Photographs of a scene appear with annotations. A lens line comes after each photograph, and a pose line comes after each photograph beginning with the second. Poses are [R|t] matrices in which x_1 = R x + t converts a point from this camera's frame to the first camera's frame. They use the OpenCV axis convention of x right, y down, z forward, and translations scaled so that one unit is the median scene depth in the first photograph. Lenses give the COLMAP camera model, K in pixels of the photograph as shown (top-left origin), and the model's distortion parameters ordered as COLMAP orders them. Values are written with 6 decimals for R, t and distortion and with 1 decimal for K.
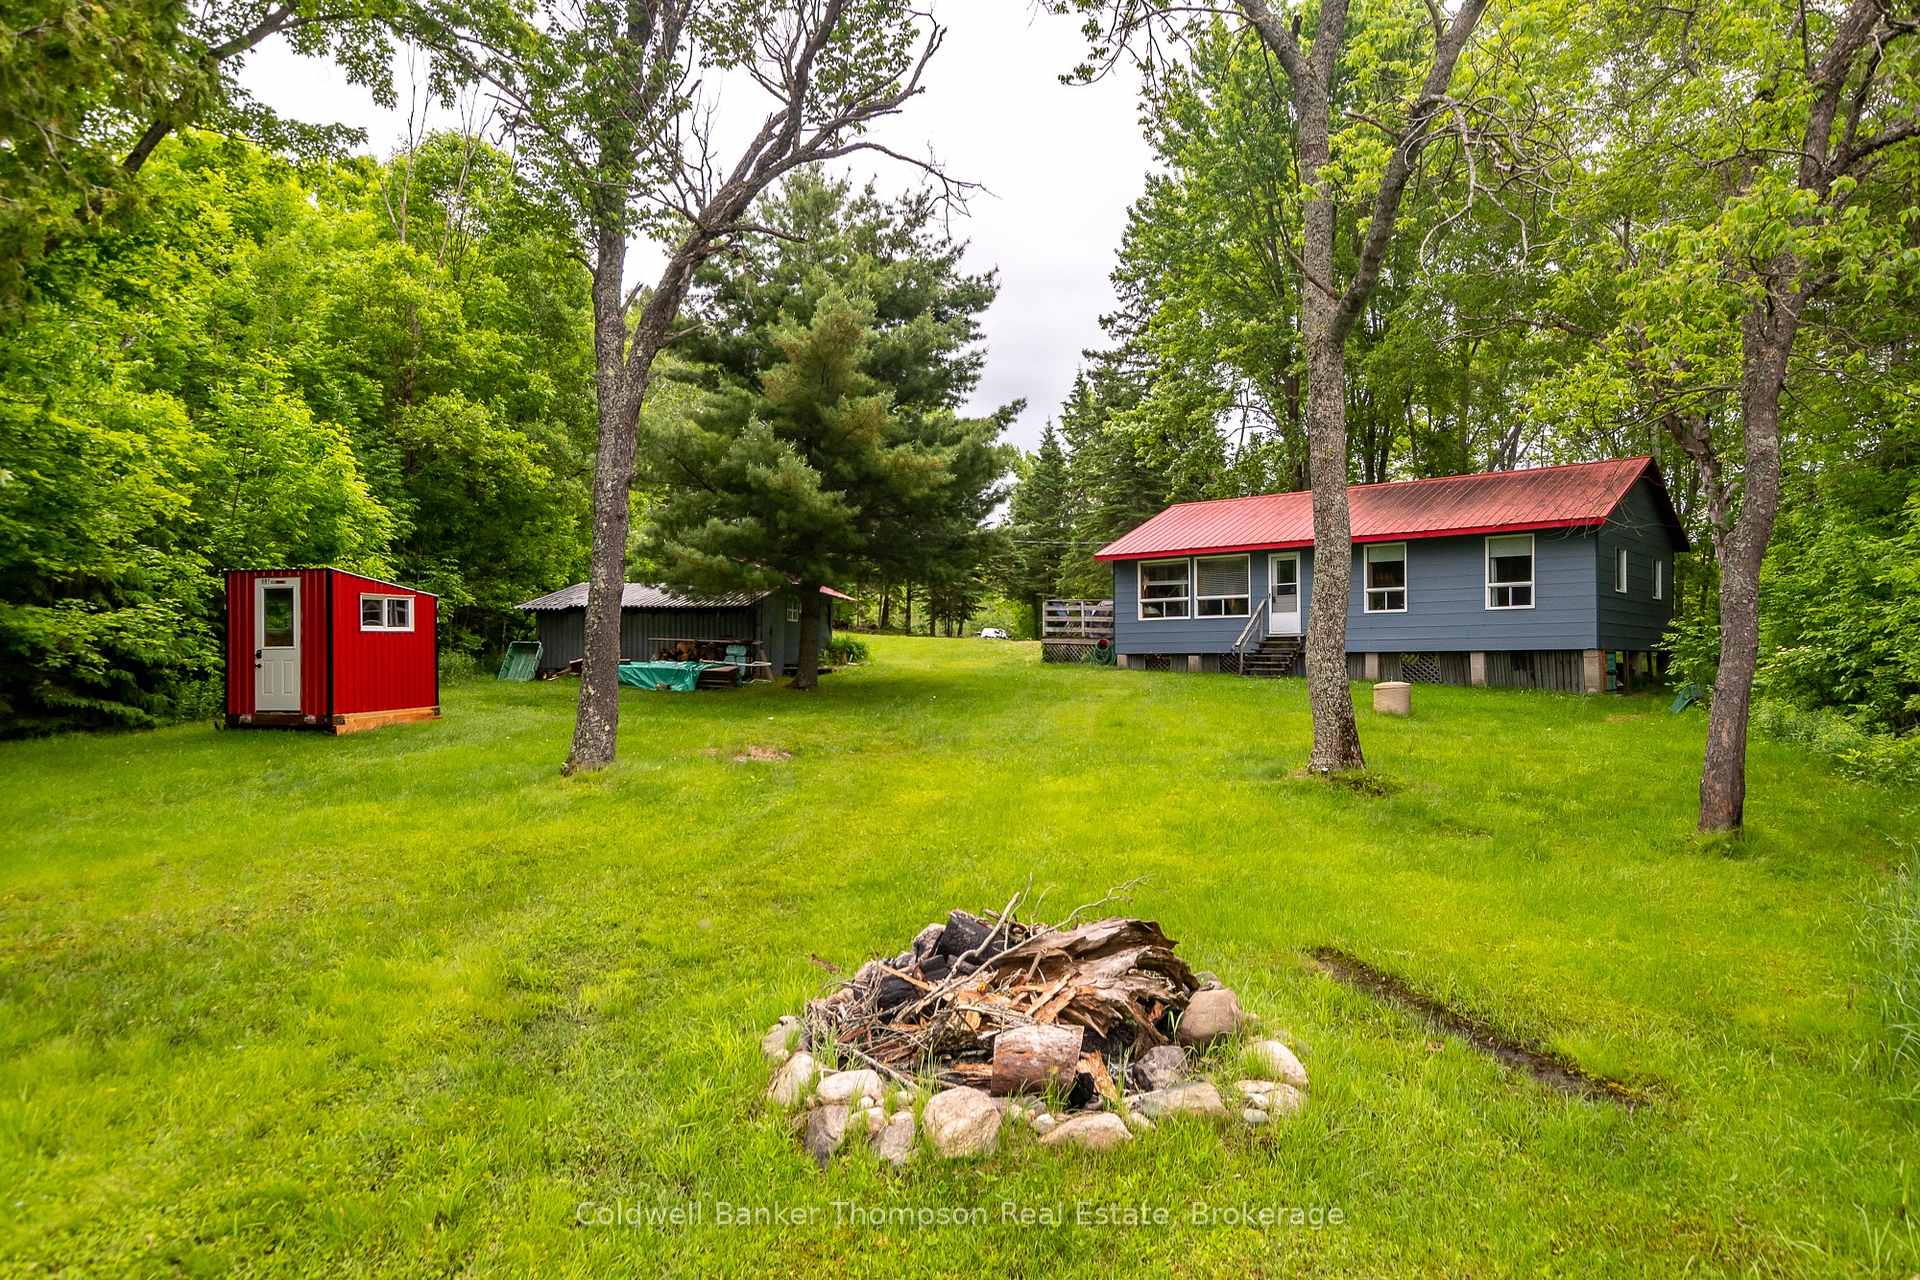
lens RADIAL K [[1187.5, 0, 960.0], [0, 1187.5, 640.0], [0, 0, 1]] dist [0.033857, -0.024029]
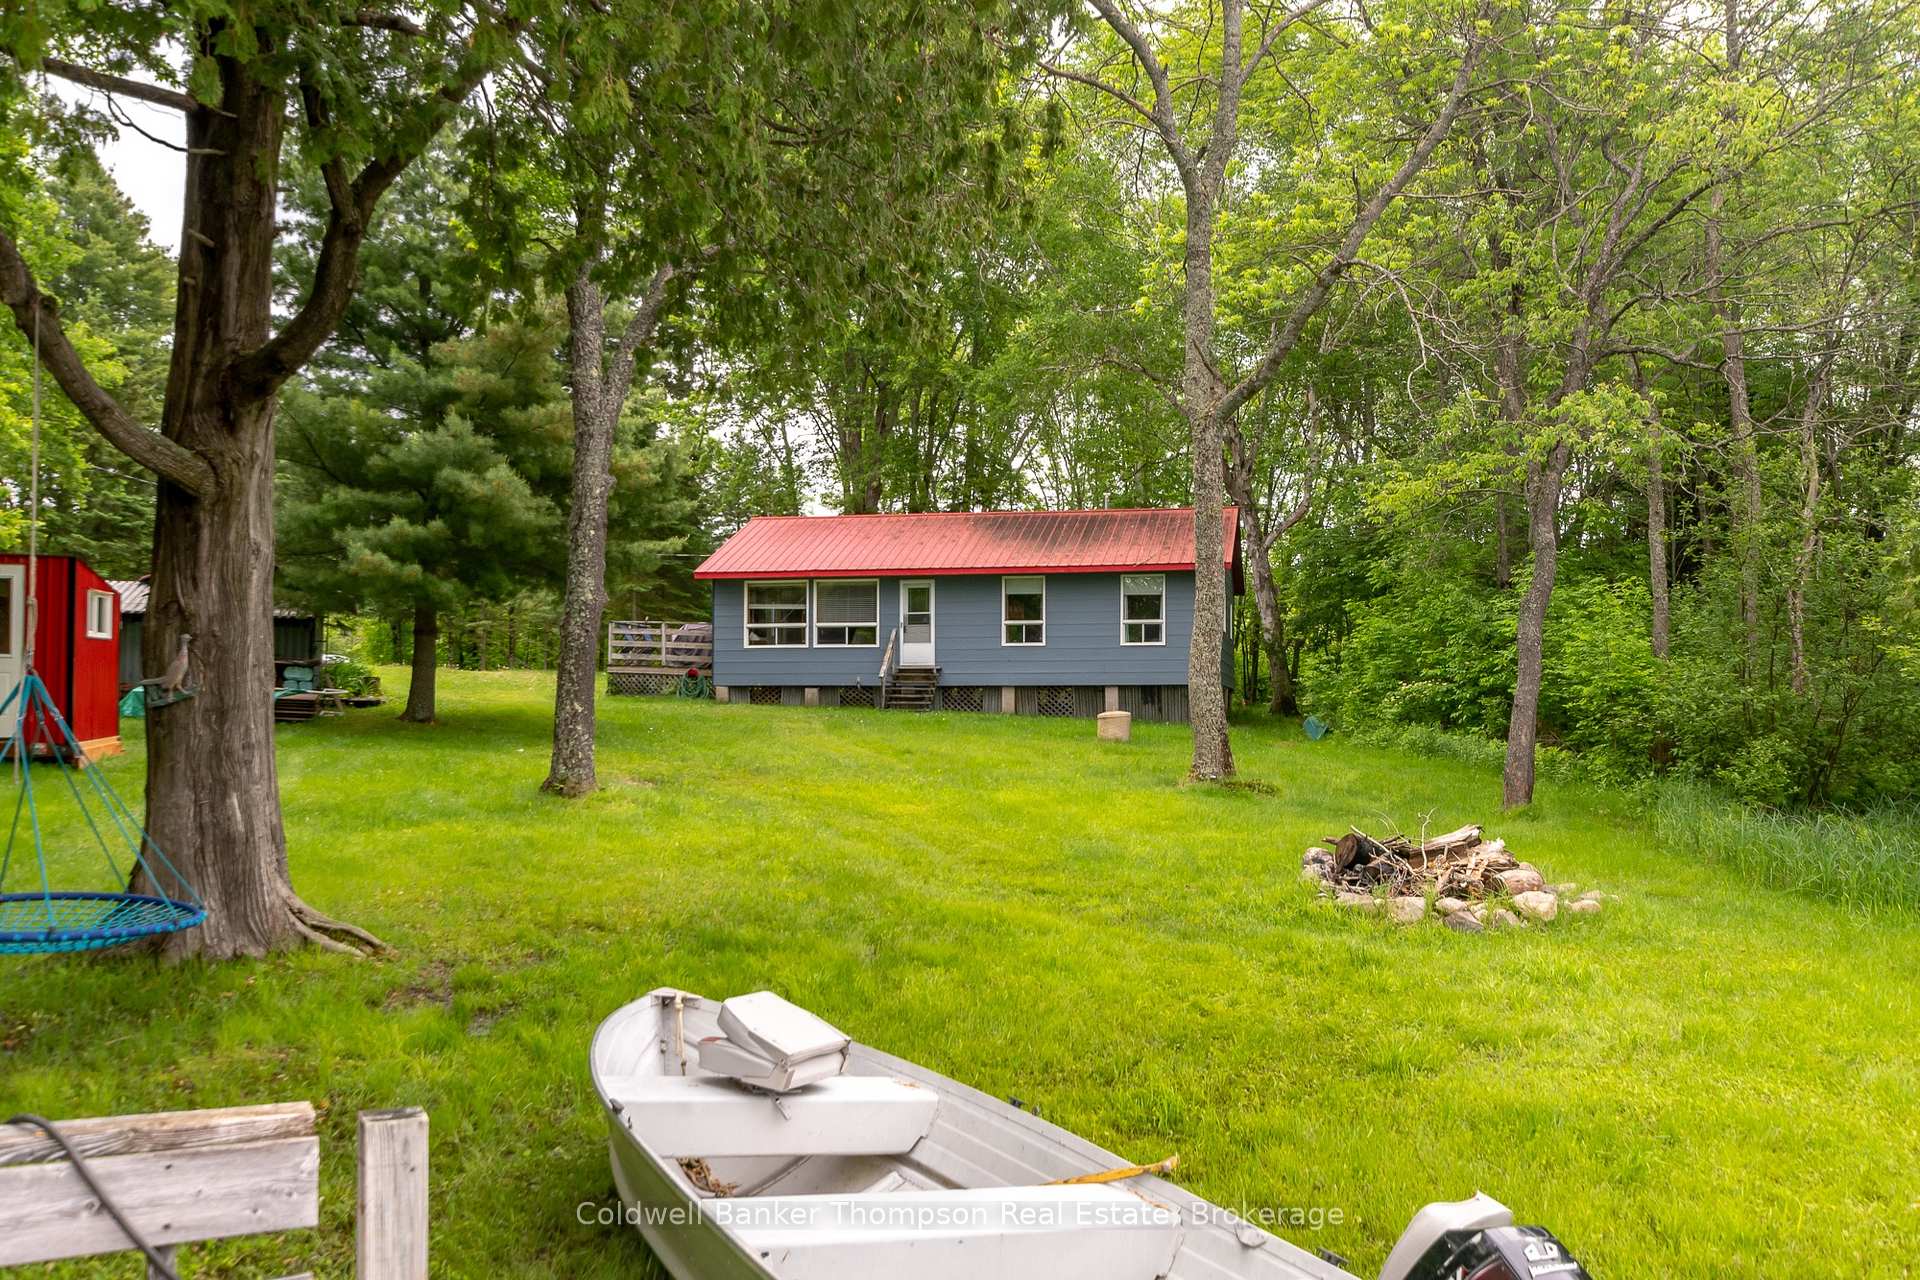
lens RADIAL K [[1557.9, 0, 960.0], [0, 1557.9, 640.0], [0, 0, 1]] dist [0.052481, -0.075781]
pose [[0.878477, 0.025905, 0.477081, -0.285946], [-0.014263, 0.999506, -0.028010, 0.008696], [-0.477571, 0.017802, 0.878413, -0.107699]]
